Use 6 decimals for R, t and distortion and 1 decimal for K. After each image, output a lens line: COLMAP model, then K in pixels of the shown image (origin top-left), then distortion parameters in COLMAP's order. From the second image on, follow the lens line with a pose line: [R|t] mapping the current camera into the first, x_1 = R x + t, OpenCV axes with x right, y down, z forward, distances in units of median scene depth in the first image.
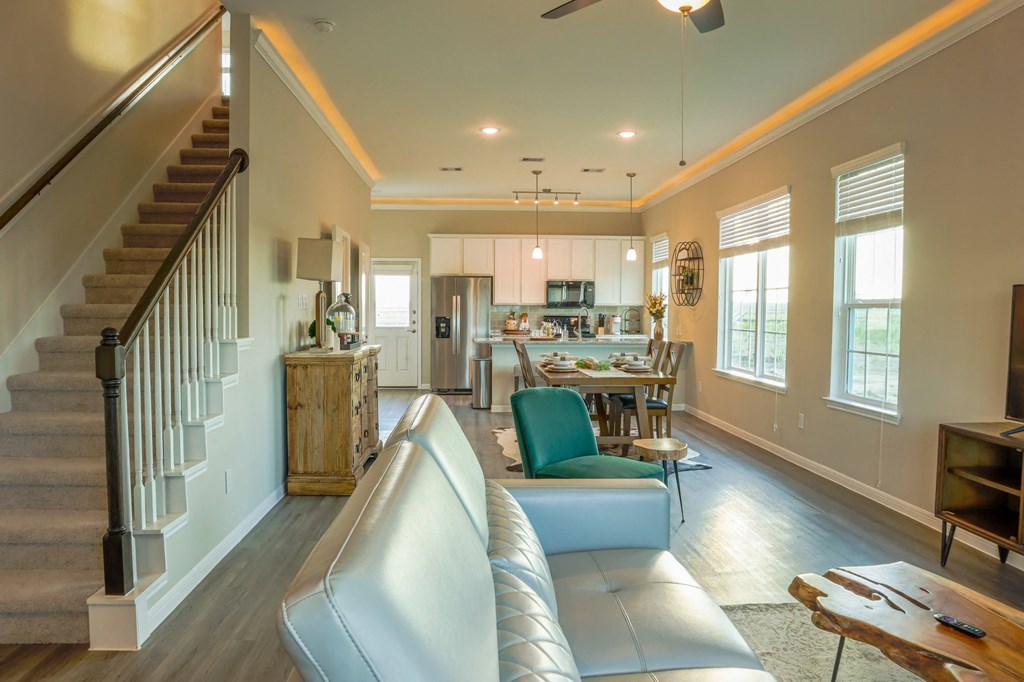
lens RADIAL K [[718.7, 0, 512.0], [0, 718.7, 341.0], [0, 0, 1]] dist [-0.111519, 0.002858]
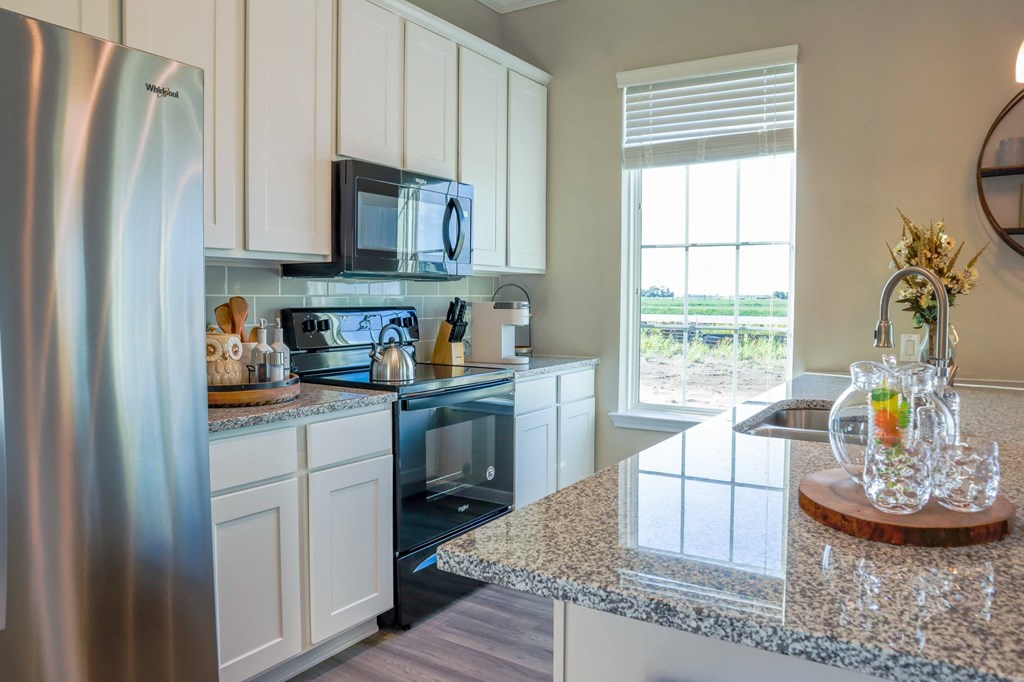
lens RADIAL K [[718.7, 0, 512.0], [0, 718.7, 341.0], [0, 0, 1]] dist [-0.111519, 0.002858]
pose [[0.592418, -0.052925, 0.803890, -0.115218], [0.033651, 0.998595, 0.040946, -0.033783], [-0.804928, 0.002795, 0.593367, 0.863542]]
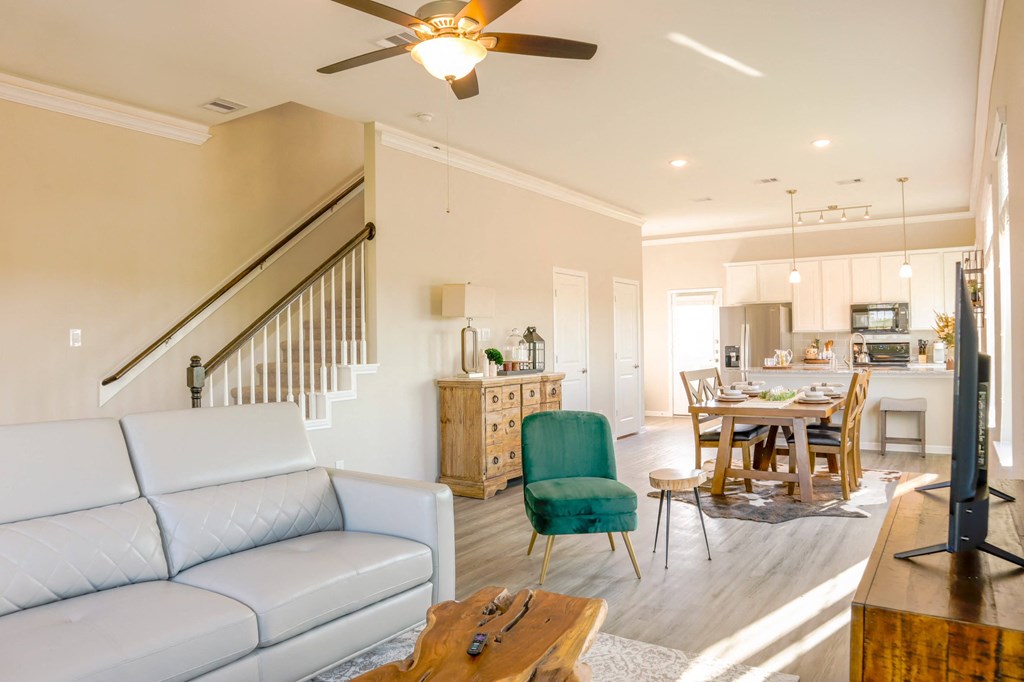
lens RADIAL K [[718.7, 0, 512.0], [0, 718.7, 341.0], [0, 0, 1]] dist [-0.111519, 0.002858]
pose [[0.795619, -0.020266, -0.605458, 0.254435], [-0.006535, 0.999095, -0.042030, 0.002452], [0.605762, 0.037396, 0.794767, 0.036572]]
